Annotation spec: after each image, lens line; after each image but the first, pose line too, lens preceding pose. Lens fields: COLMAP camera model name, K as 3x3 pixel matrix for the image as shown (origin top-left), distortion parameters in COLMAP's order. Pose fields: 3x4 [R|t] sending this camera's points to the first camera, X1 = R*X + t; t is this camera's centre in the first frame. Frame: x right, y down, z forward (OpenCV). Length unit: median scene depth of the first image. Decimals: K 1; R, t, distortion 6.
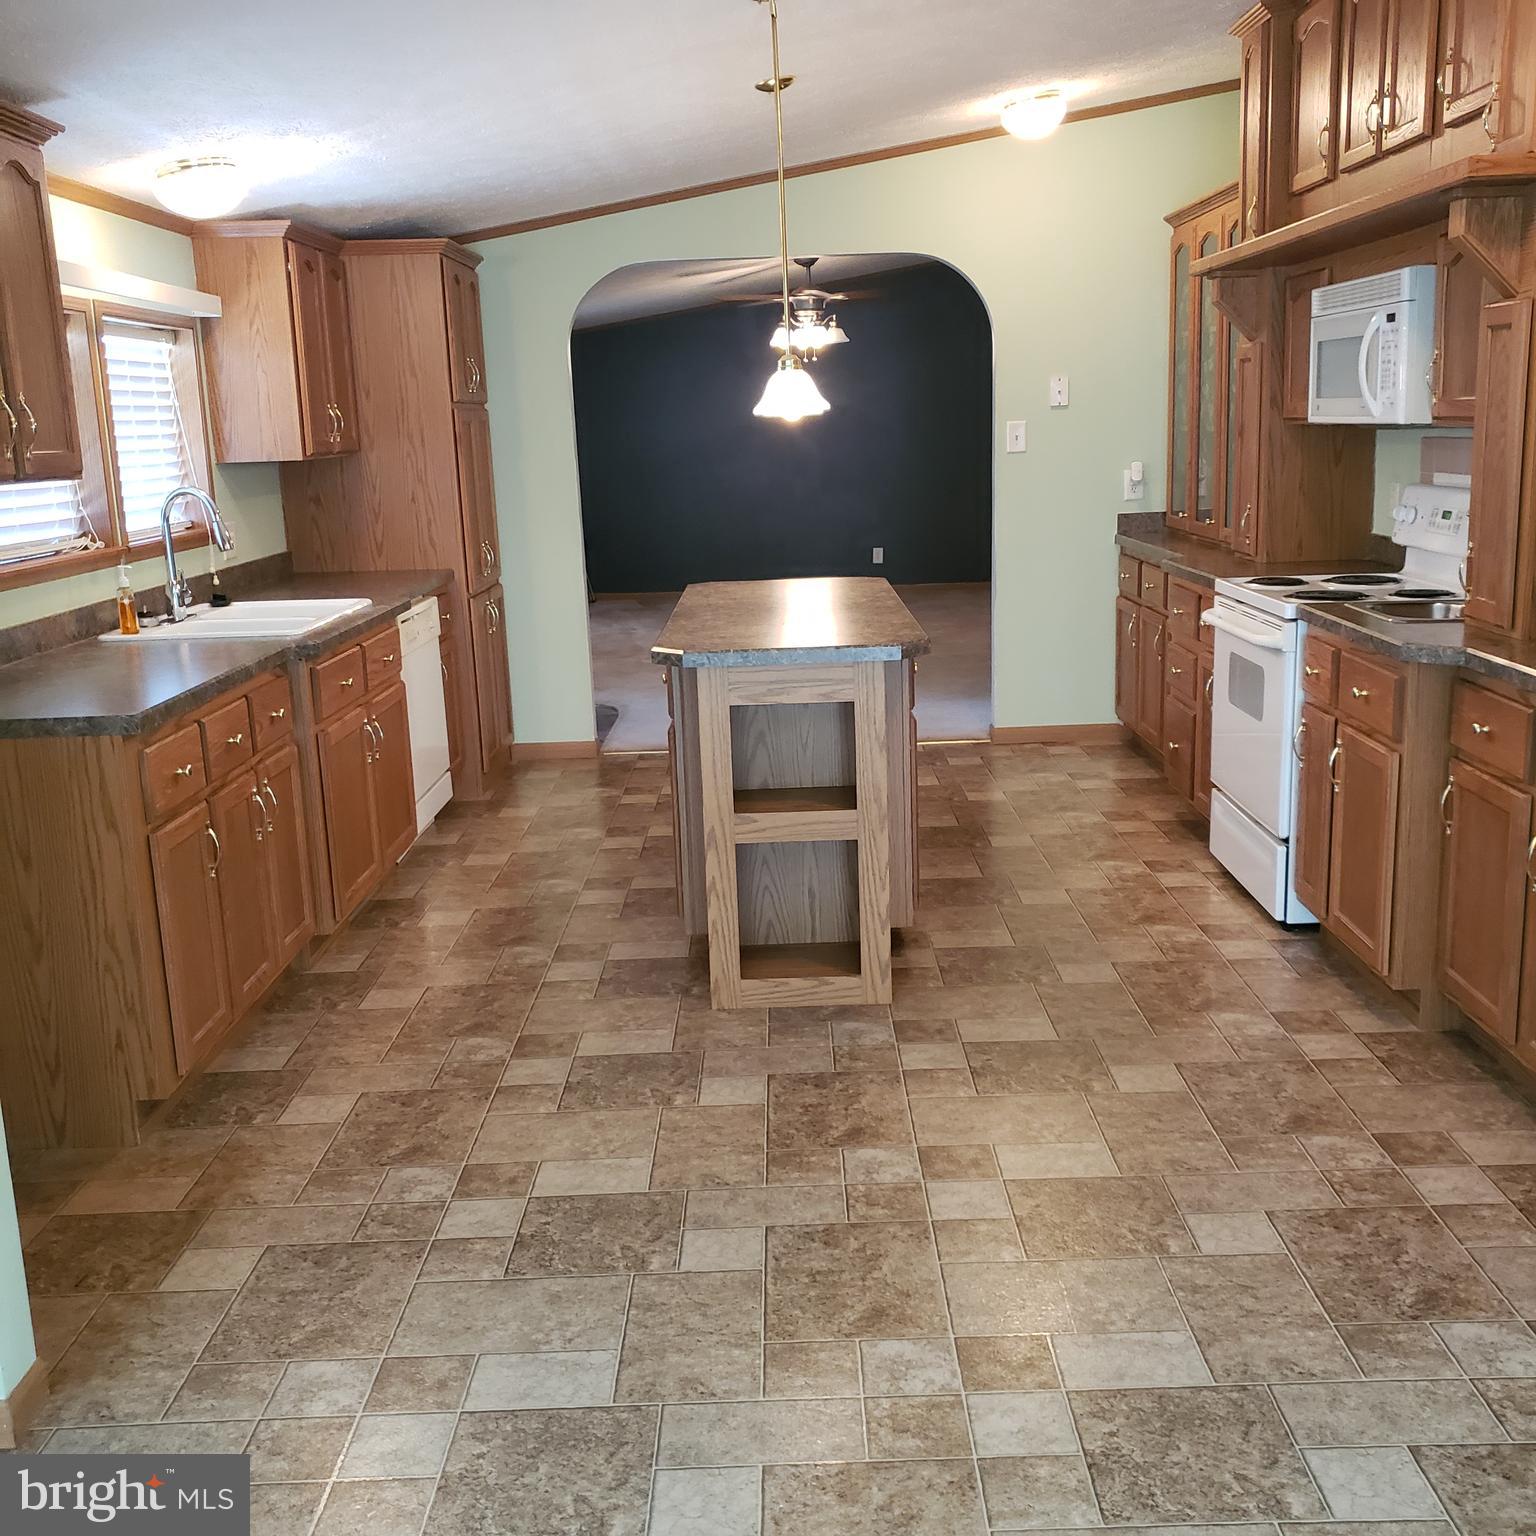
lens RADIAL K [[1626.7, 0, 773.6], [0, 1626.7, 765.4], [0, 0, 1]] dist [0.052720, 0.000000]
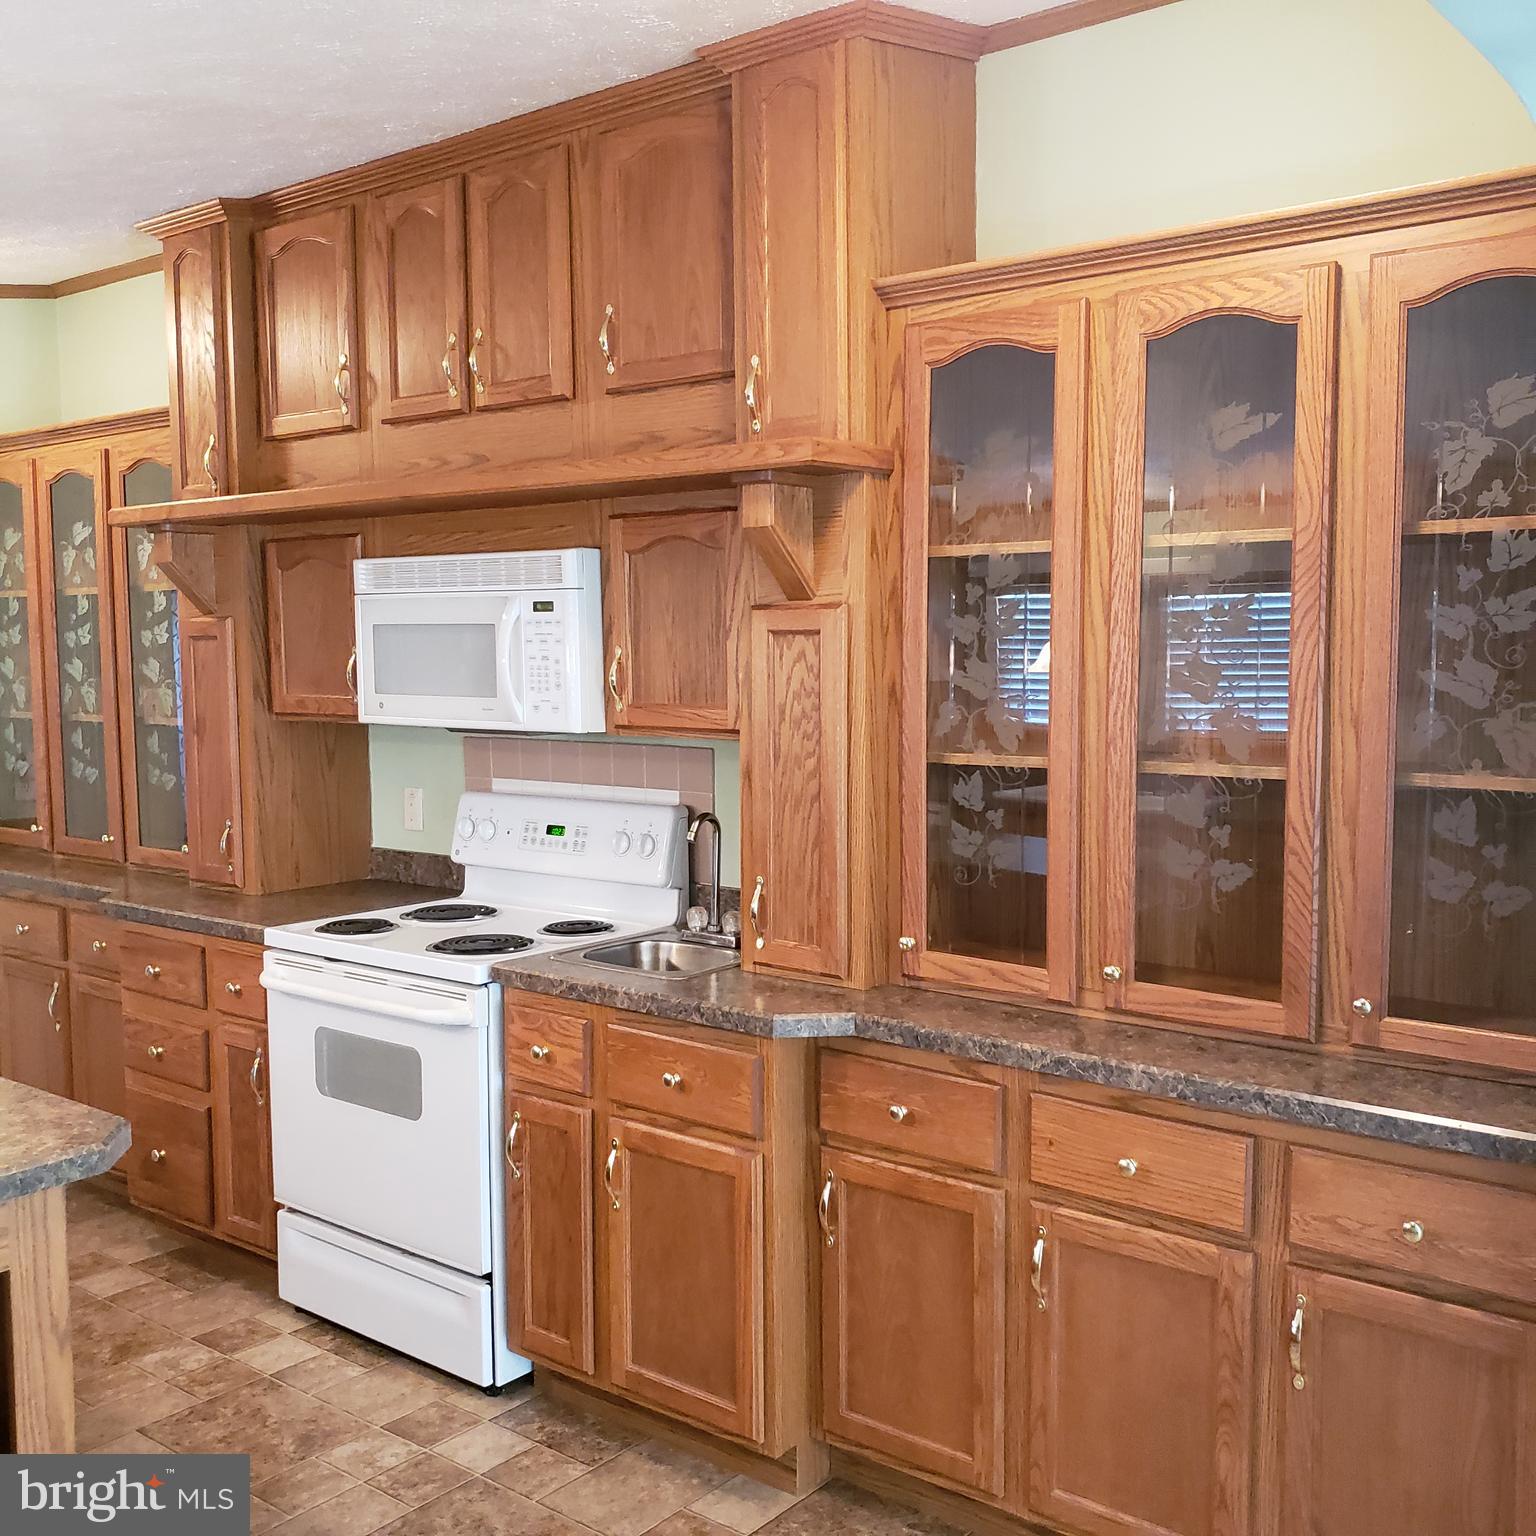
lens RADIAL K [[1626.7, 0, 778.1], [0, 1626.7, 773.8], [0, 0, 1]] dist [0.052720, 0.000000]
pose [[0.629356, -0.038691, 0.776154, -0.177005], [0.150100, 0.986005, -0.072560, -0.105856], [-0.762484, 0.162167, 0.626355, 0.388480]]
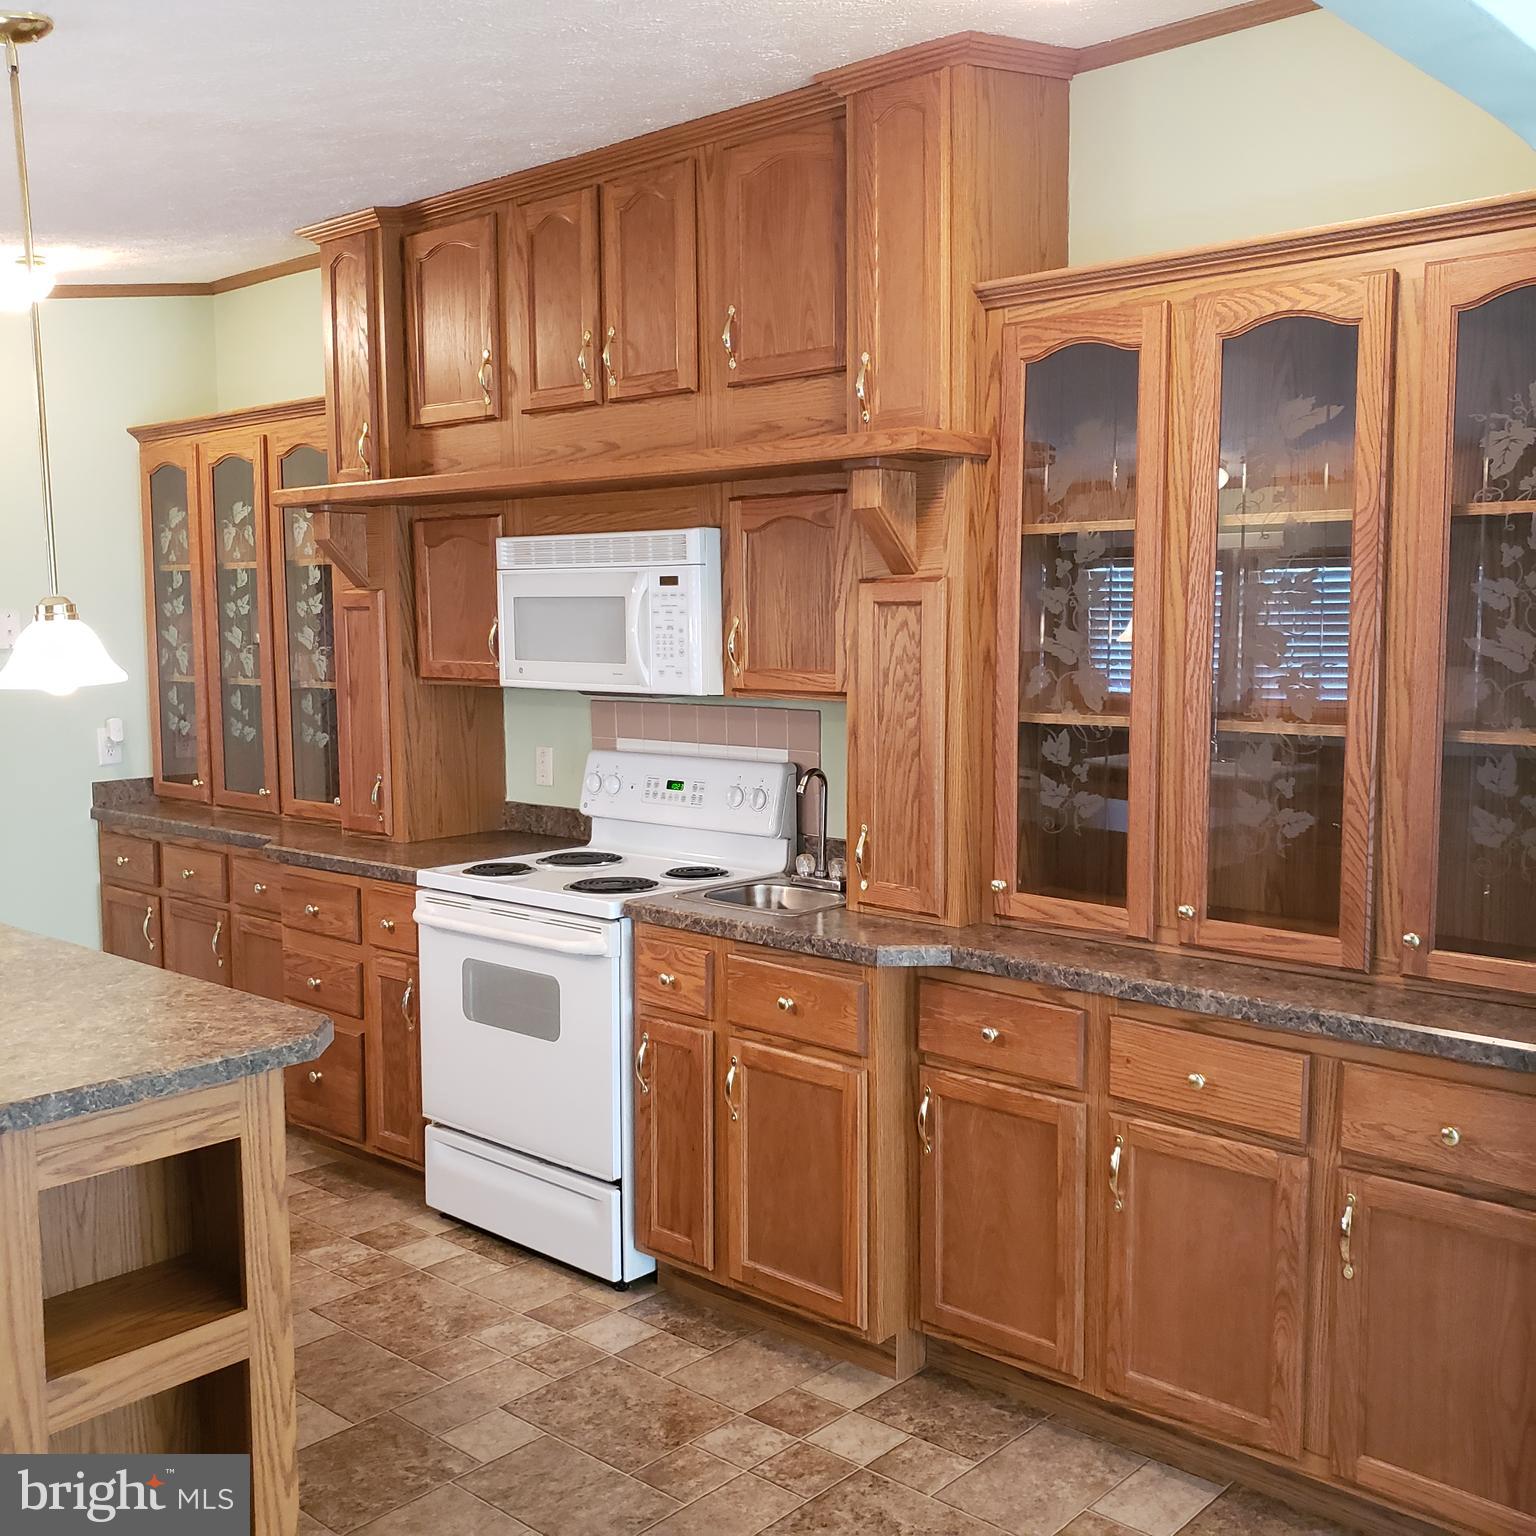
lens RADIAL K [[1626.7, 0, 772.4], [0, 1626.7, 763.5], [0, 0, 1]] dist [0.052720, 0.000000]
pose [[0.674800, -0.042109, 0.736798, -0.237603], [0.138963, 0.987762, -0.070819, -0.094528], [-0.724799, 0.150176, 0.672394, 0.348432]]
